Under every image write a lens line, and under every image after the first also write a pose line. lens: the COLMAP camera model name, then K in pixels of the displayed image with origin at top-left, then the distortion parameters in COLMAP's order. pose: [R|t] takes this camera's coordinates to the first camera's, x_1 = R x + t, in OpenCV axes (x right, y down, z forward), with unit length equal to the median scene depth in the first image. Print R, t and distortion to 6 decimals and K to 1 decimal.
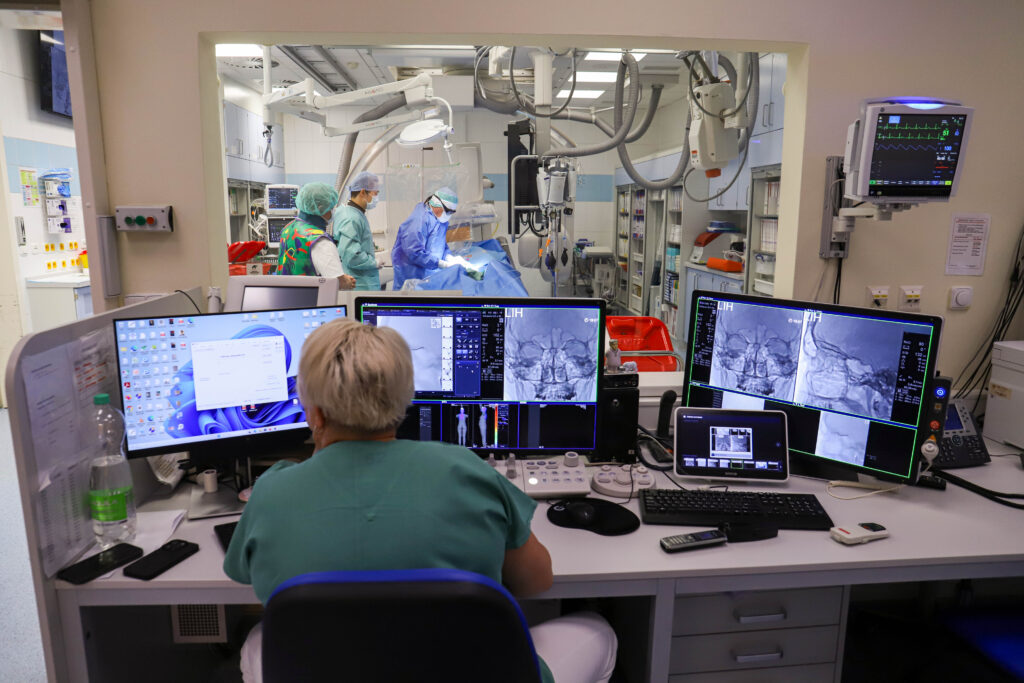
lens RADIAL K [[695.0, 0, 512.9], [0, 695.0, 354.2], [0, 0, 1]] dist [-0.112103, 0.096902]
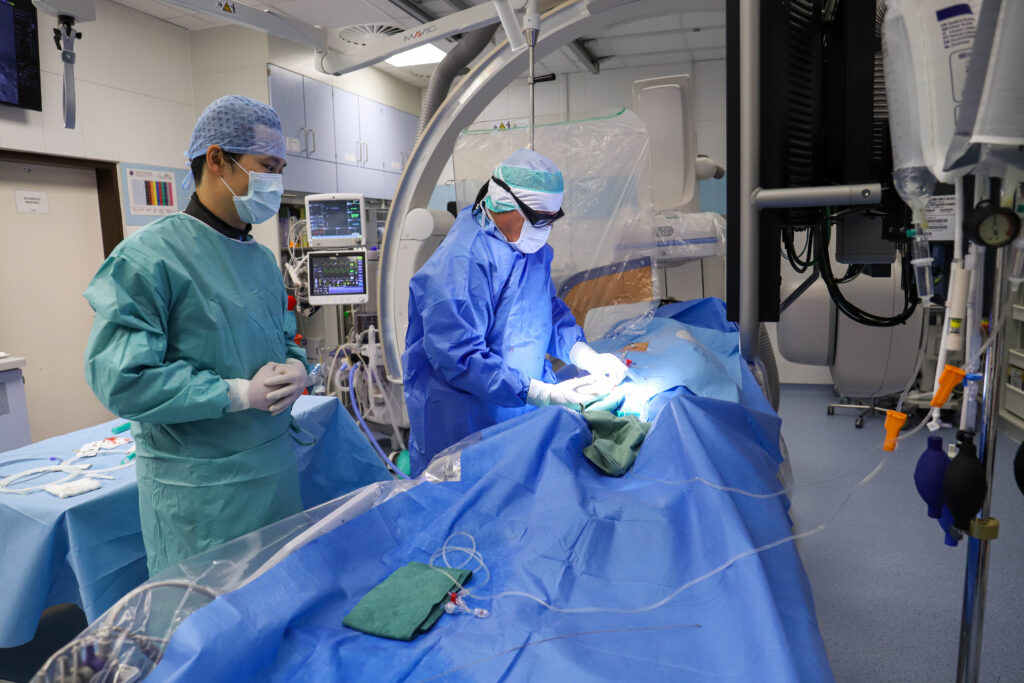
lens RADIAL K [[695.0, 0, 512.9], [0, 695.0, 354.2], [0, 0, 1]] dist [-0.112103, 0.096902]
pose [[0.935216, 0.027039, -0.353045, 0.006709], [-0.039415, 0.998833, -0.027910, -0.132776], [0.351878, 0.040017, 0.935190, 0.663093]]
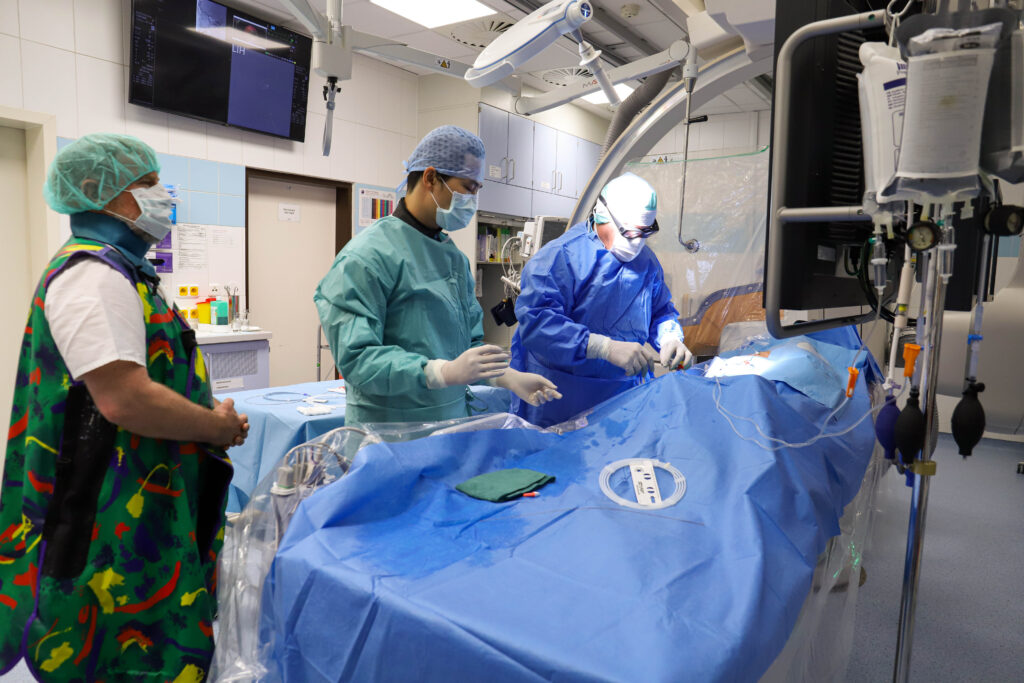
lens RADIAL K [[695.0, 0, 512.9], [0, 695.0, 354.2], [0, 0, 1]] dist [-0.112103, 0.096902]
pose [[0.797793, 0.088881, -0.596344, 0.072267], [-0.144179, 0.988503, -0.045554, -0.108842], [0.585439, 0.122323, 0.801435, 0.611207]]
